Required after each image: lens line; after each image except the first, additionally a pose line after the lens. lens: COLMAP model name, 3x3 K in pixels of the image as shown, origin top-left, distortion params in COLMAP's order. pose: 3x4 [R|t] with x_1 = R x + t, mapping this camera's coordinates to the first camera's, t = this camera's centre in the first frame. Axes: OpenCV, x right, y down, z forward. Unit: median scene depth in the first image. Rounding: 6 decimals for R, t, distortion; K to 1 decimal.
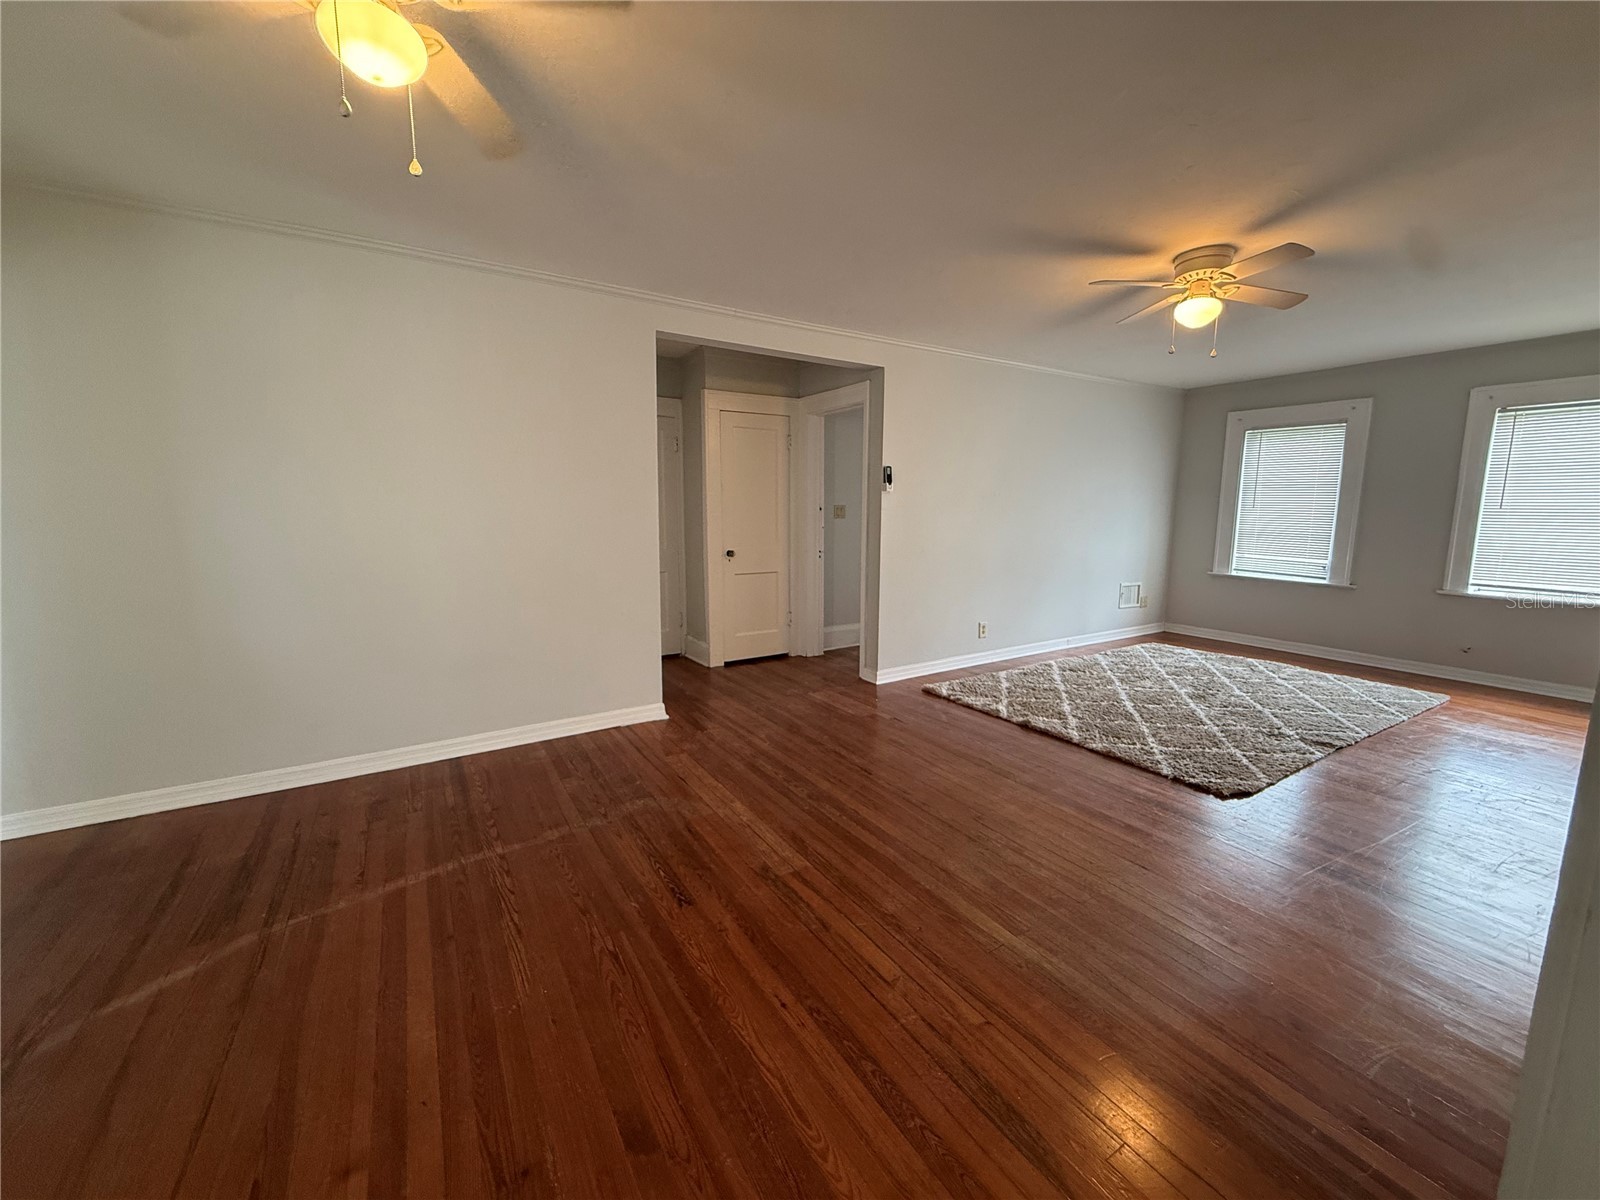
lens RADIAL K [[637.5, 0, 792.9], [0, 637.5, 597.0], [0, 0, 1]] dist [-0.001043, 0.000699]
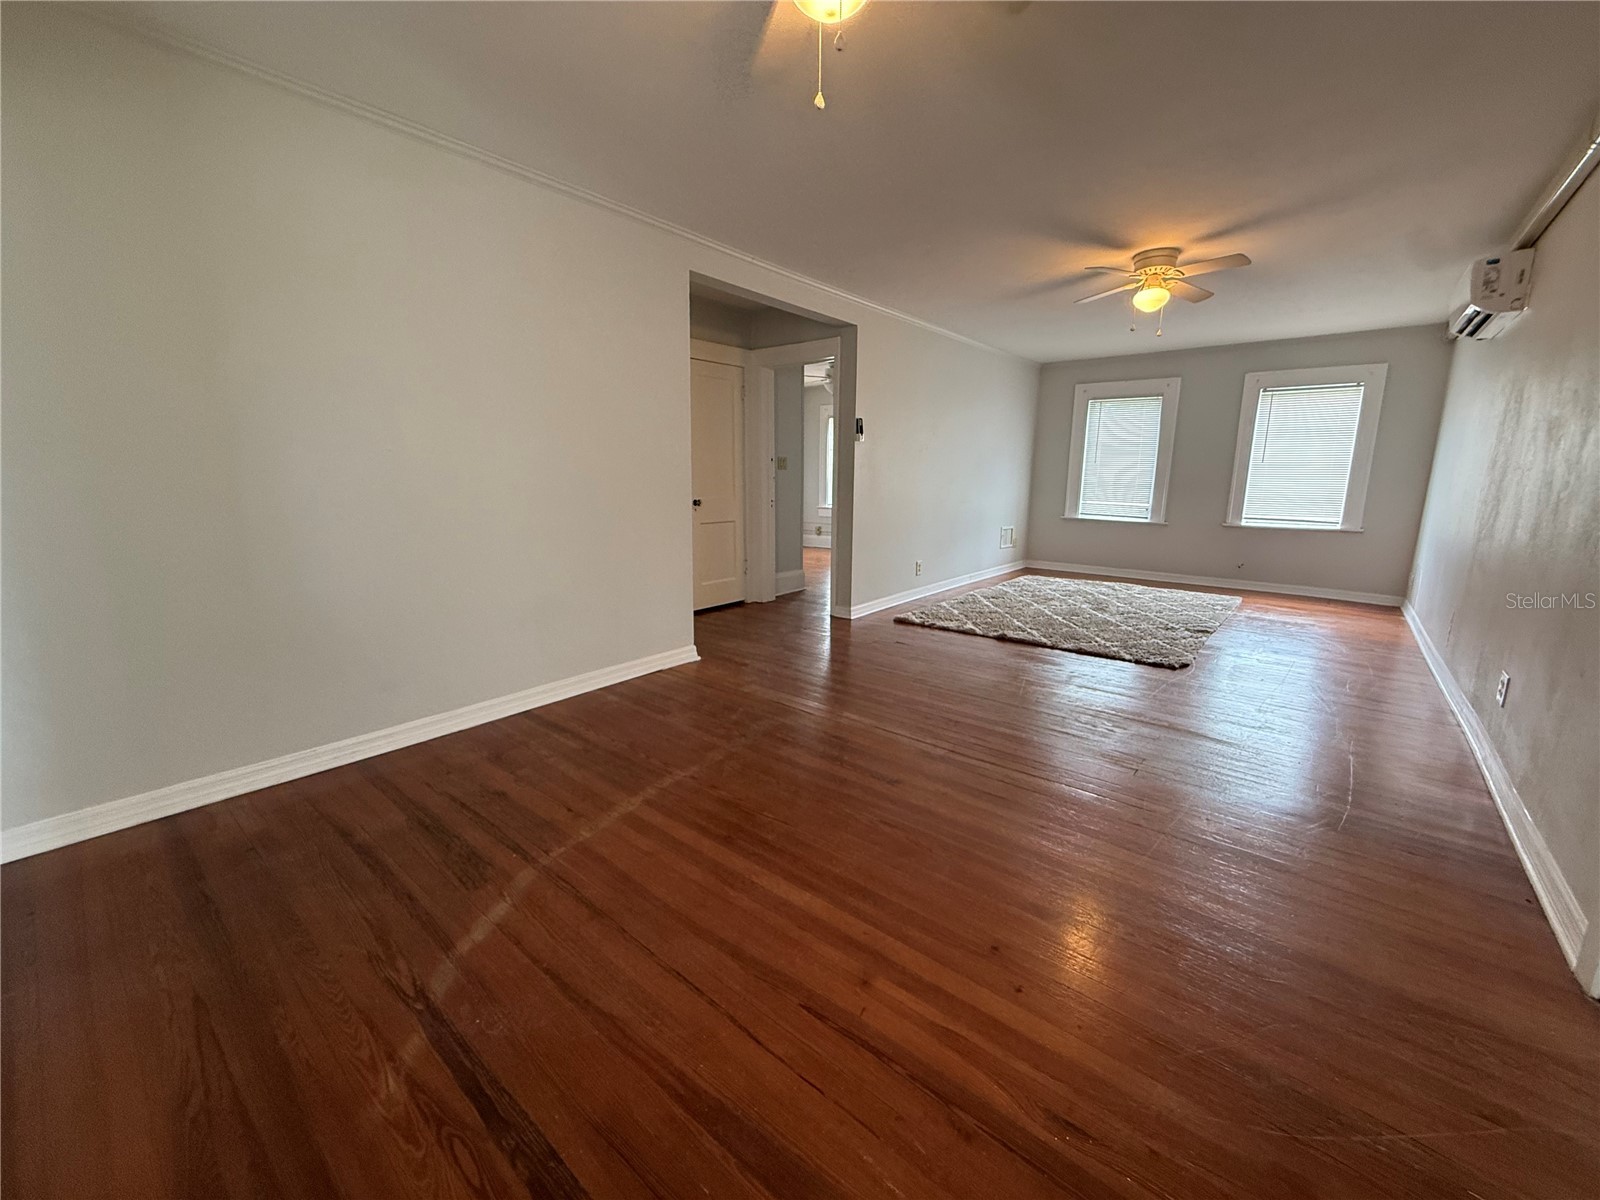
lens RADIAL K [[637.5, 0, 800.6], [0, 637.5, 592.0], [0, 0, 1]] dist [-0.001043, 0.000699]
pose [[0.948428, -0.055437, 0.312109, -0.303899], [0.041138, 0.997788, 0.052218, 0.030639], [-0.314313, -0.036685, 0.948610, -0.014154]]
